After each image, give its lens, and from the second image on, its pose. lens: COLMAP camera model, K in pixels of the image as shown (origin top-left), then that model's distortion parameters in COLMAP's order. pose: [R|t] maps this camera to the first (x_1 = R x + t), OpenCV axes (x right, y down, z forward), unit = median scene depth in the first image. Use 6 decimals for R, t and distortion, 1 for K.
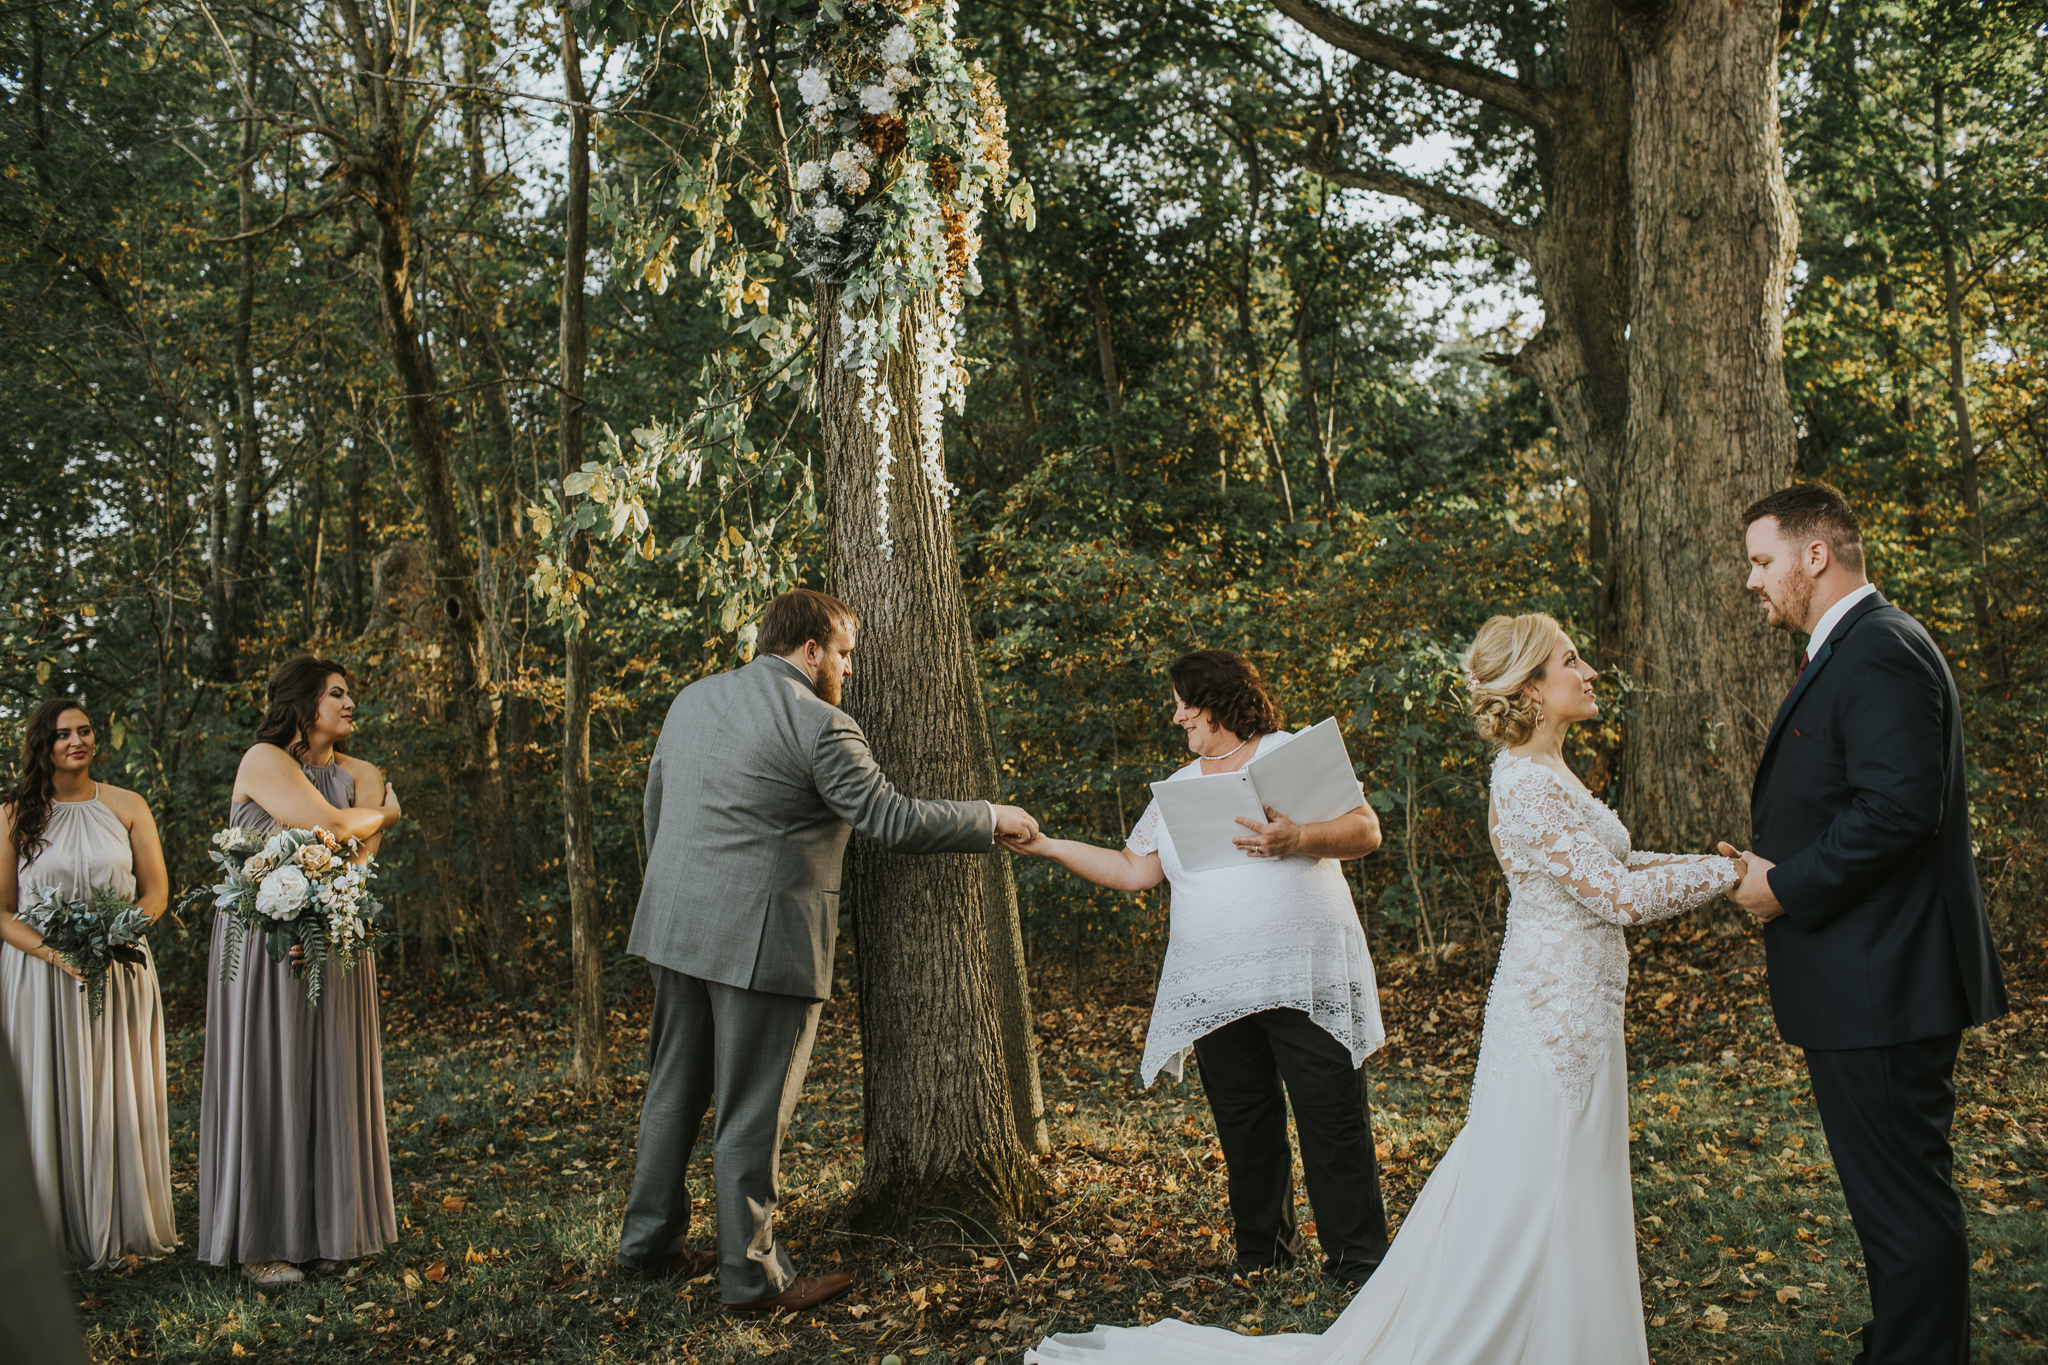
lens RADIAL K [[1953.9, 0, 1016.3], [0, 1953.9, 671.2], [0, 0, 1]] dist [-0.104417, 0.135331]
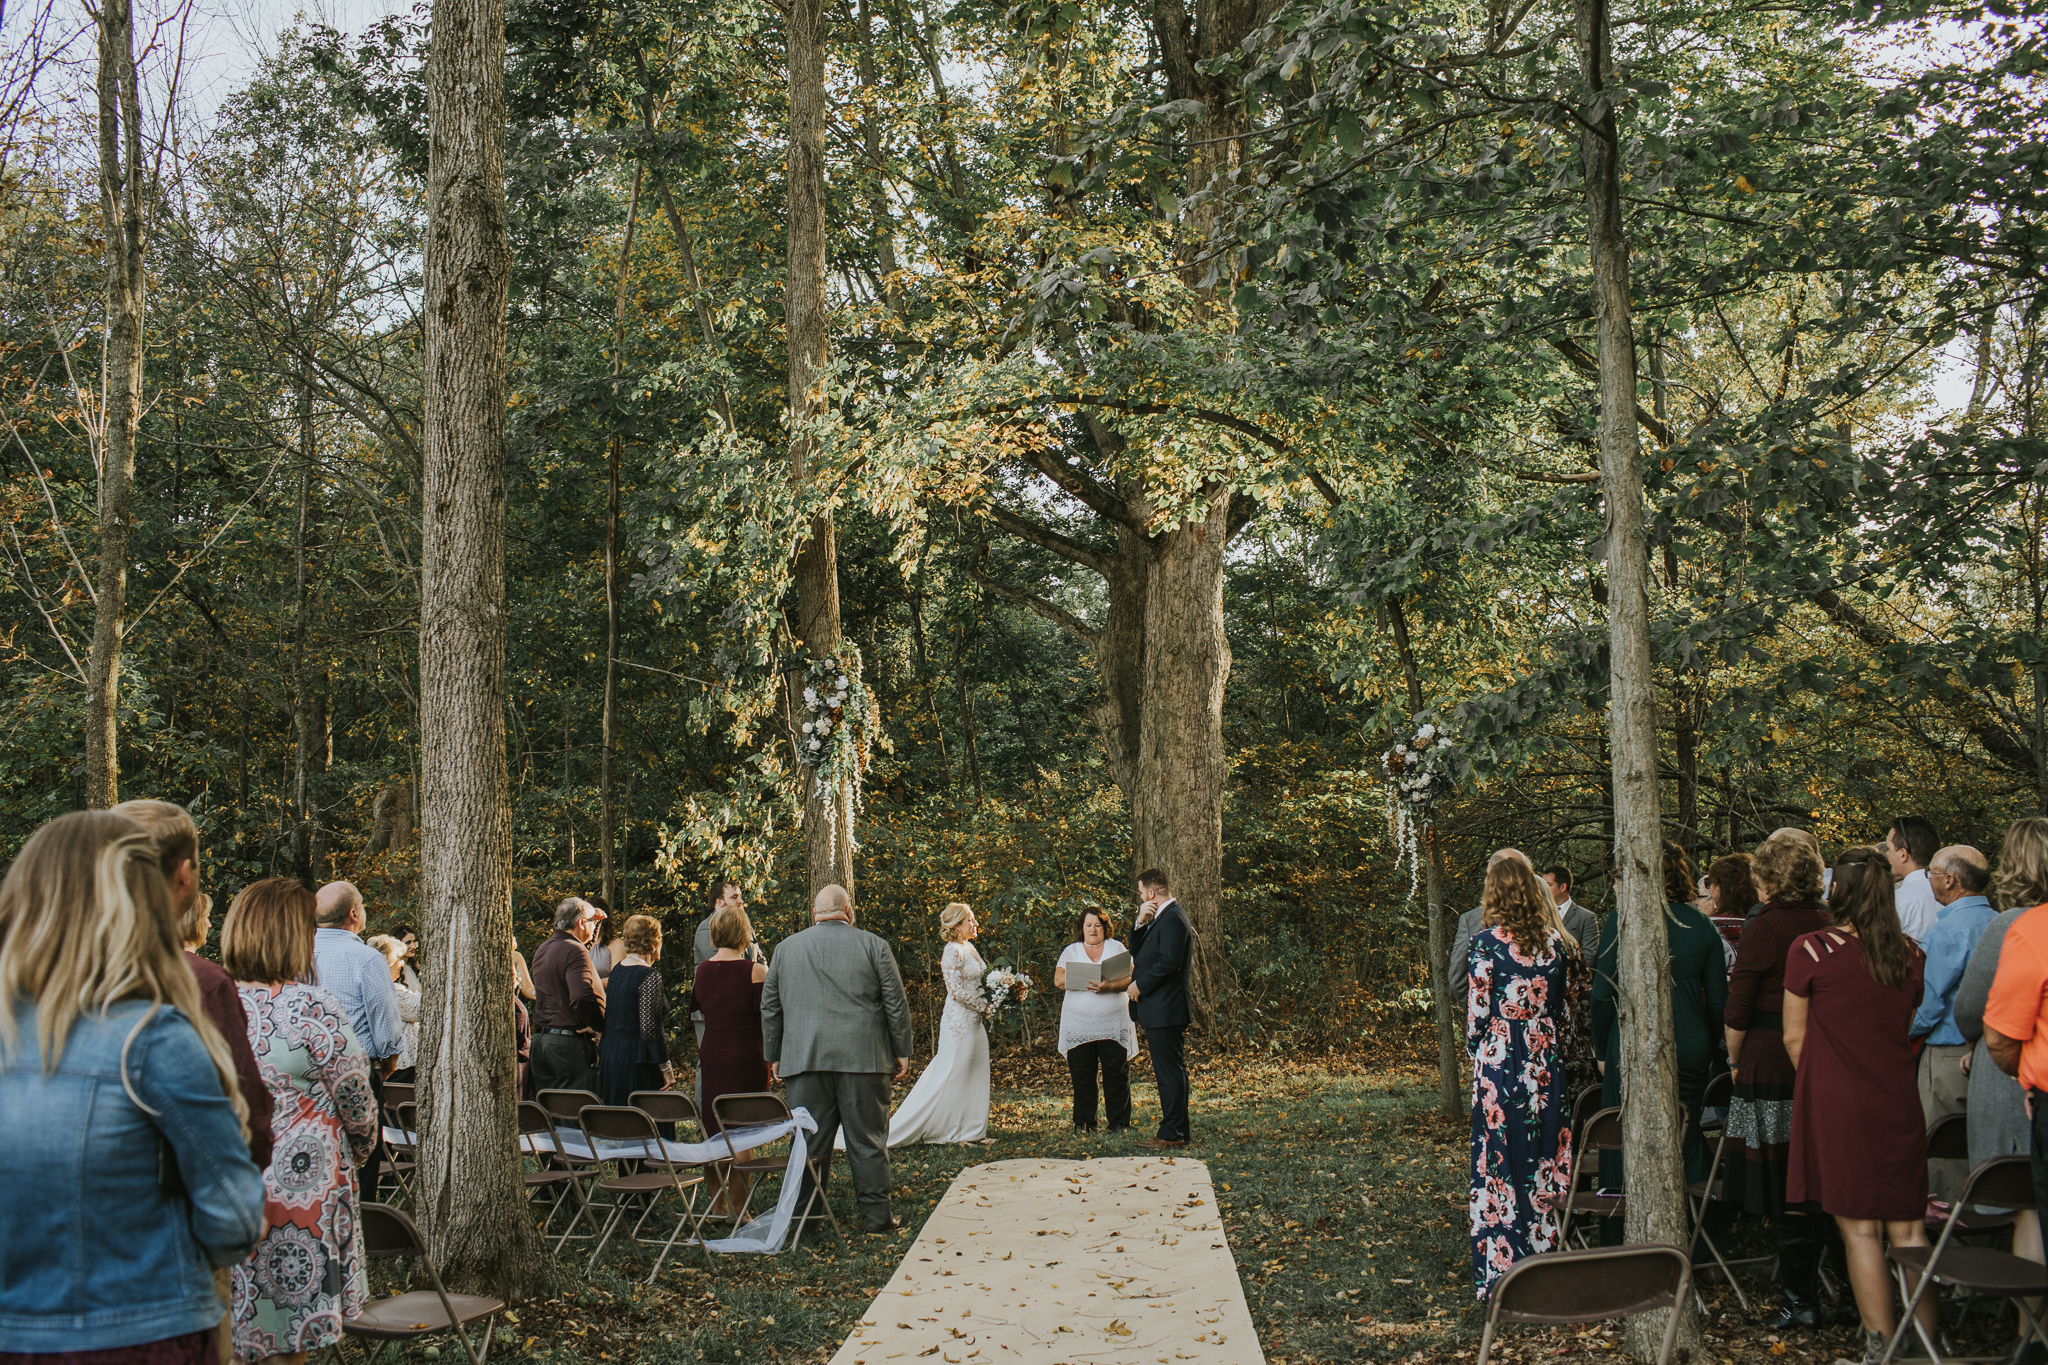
lens RADIAL K [[1953.9, 0, 1016.3], [0, 1953.9, 671.2], [0, 0, 1]] dist [-0.104417, 0.135331]
pose [[0.980965, 0.038255, 0.190379, -0.339953], [-0.022805, 0.996314, -0.082696, -0.112658], [-0.192841, 0.076780, 0.978222, -1.731304]]
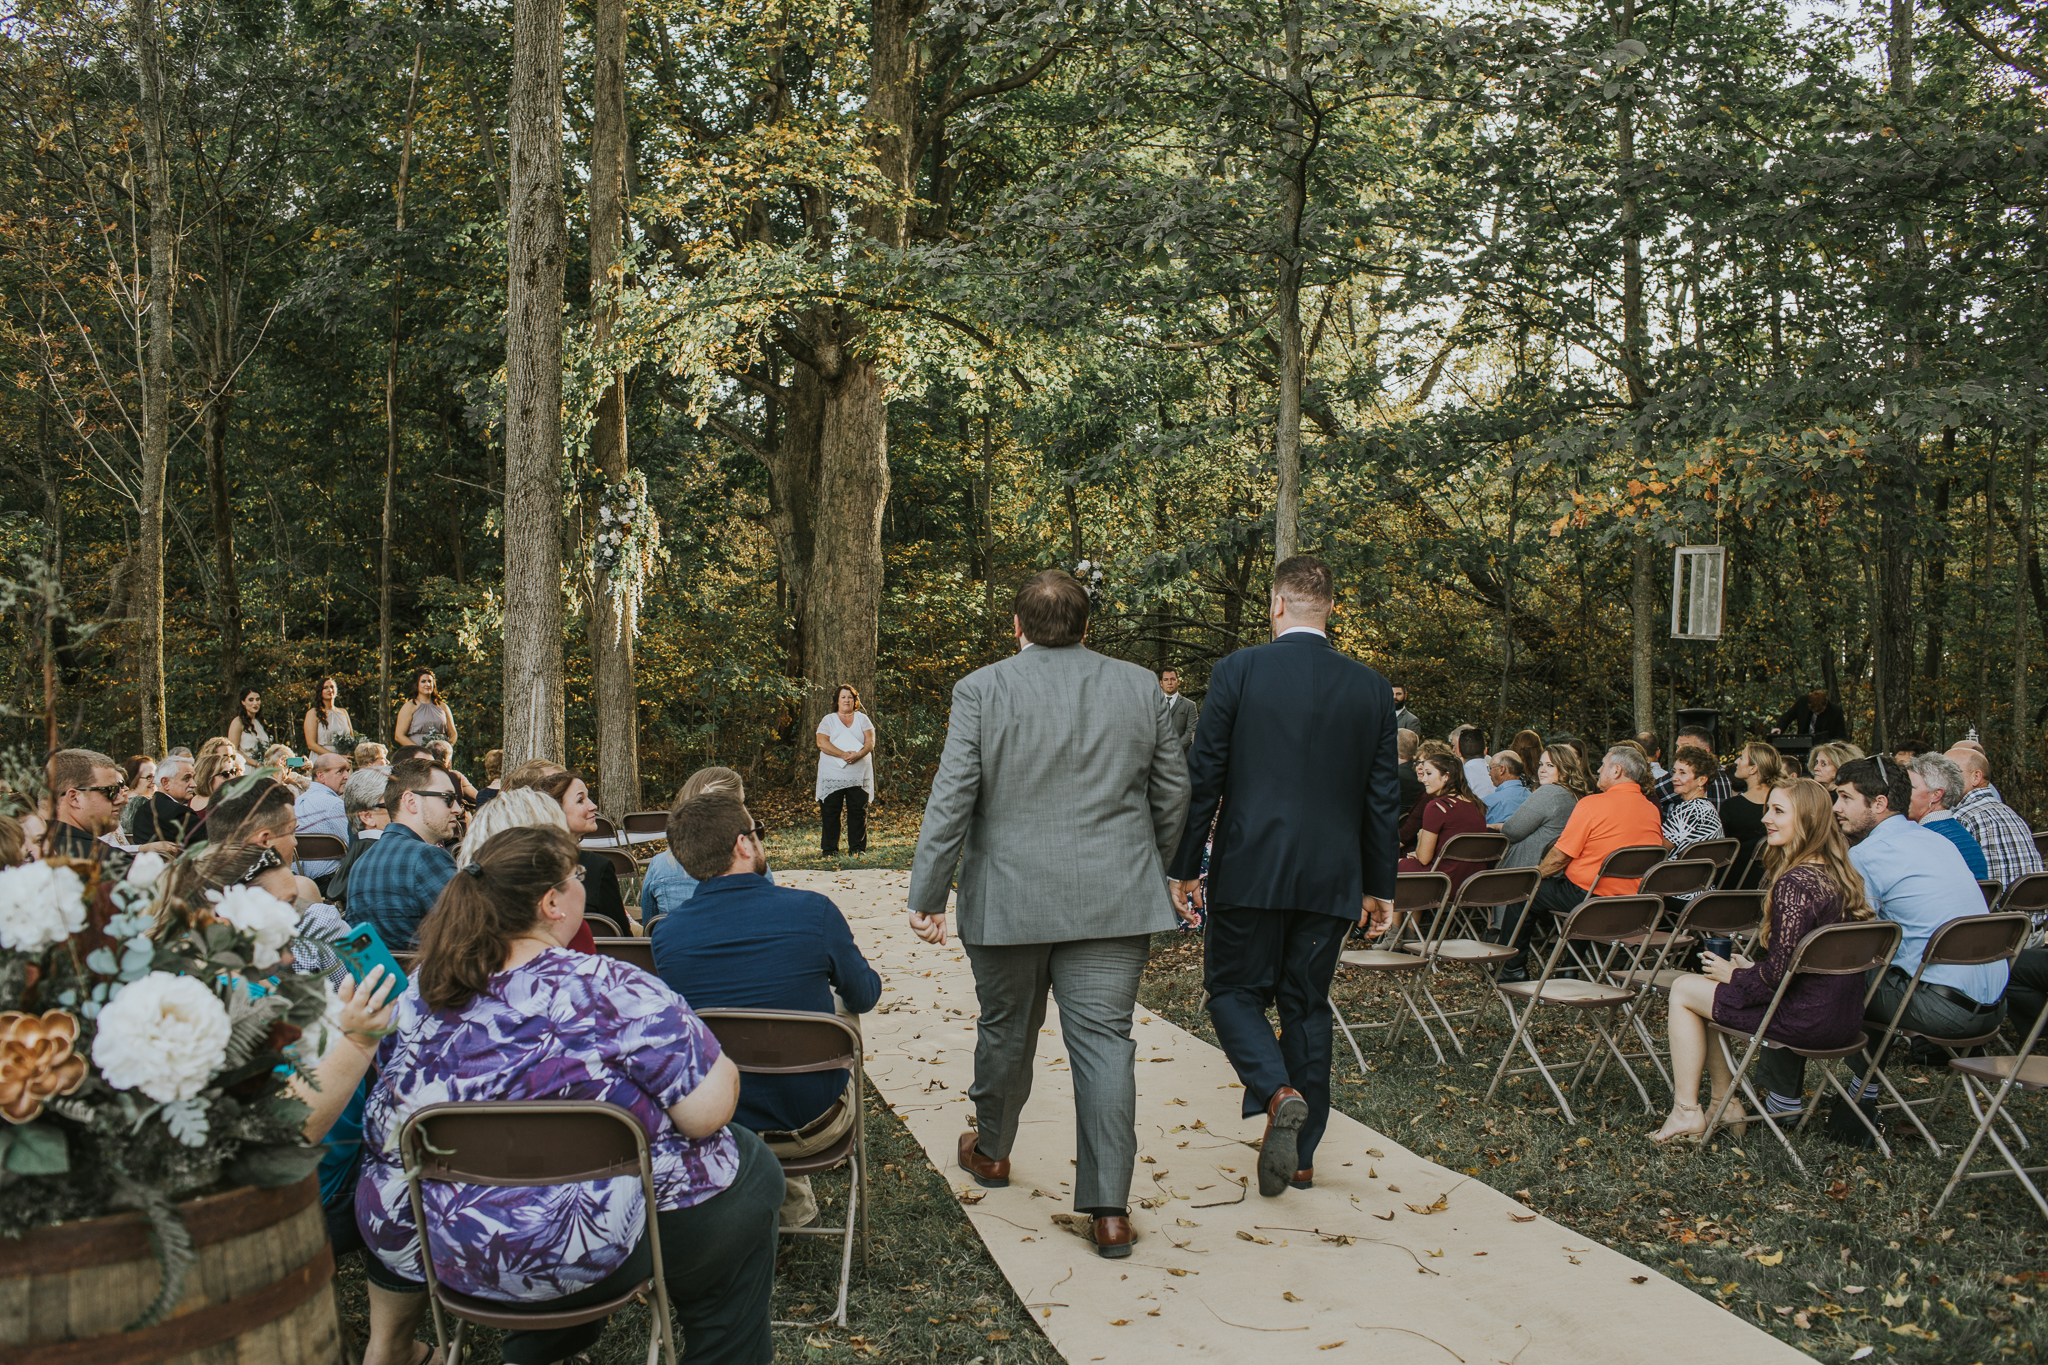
lens RADIAL K [[1950.2, 0, 1016.7], [0, 1950.2, 670.7], [0, 0, 1]] dist [-0.104937, 0.140014]
pose [[0.905756, 0.046408, 0.421250, -0.868620], [-0.060313, 0.997984, 0.019738, -0.131989], [-0.419485, -0.043284, 0.906730, -2.407834]]
